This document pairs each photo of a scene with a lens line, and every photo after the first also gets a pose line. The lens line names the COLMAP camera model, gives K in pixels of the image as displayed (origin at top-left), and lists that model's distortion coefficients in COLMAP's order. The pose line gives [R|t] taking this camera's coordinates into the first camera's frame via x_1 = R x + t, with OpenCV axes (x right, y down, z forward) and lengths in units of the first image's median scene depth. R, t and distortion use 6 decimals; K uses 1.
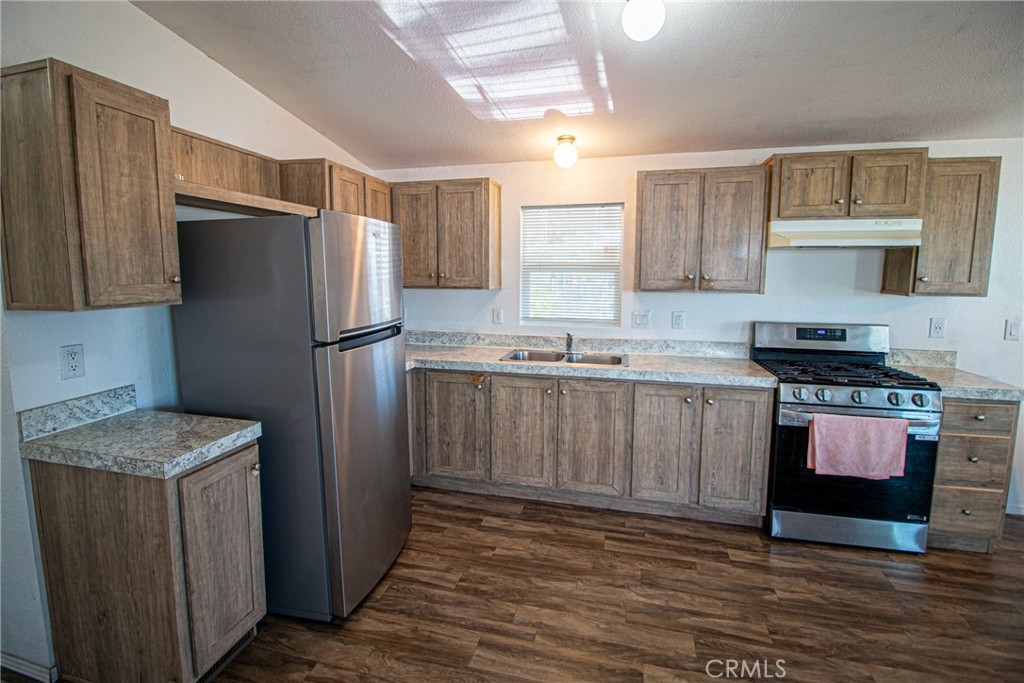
lens RADIAL K [[472.5, 0, 507.9], [0, 472.5, 325.5], [0, 0, 1]] dist [0.001089, -0.014123]
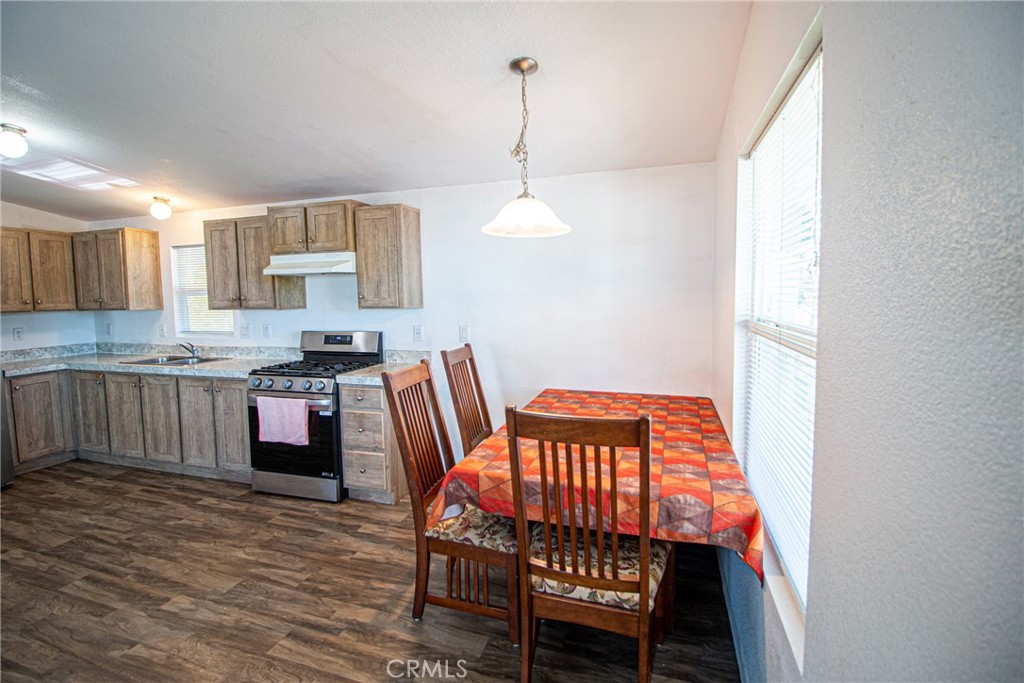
lens RADIAL K [[472.5, 0, 507.9], [0, 472.5, 325.5], [0, 0, 1]] dist [0.001089, -0.014123]
pose [[0.997692, -0.016760, -0.065804, 1.358713], [0.014041, 0.999037, -0.041566, 0.044627], [0.066437, 0.040547, 0.996966, -0.302969]]
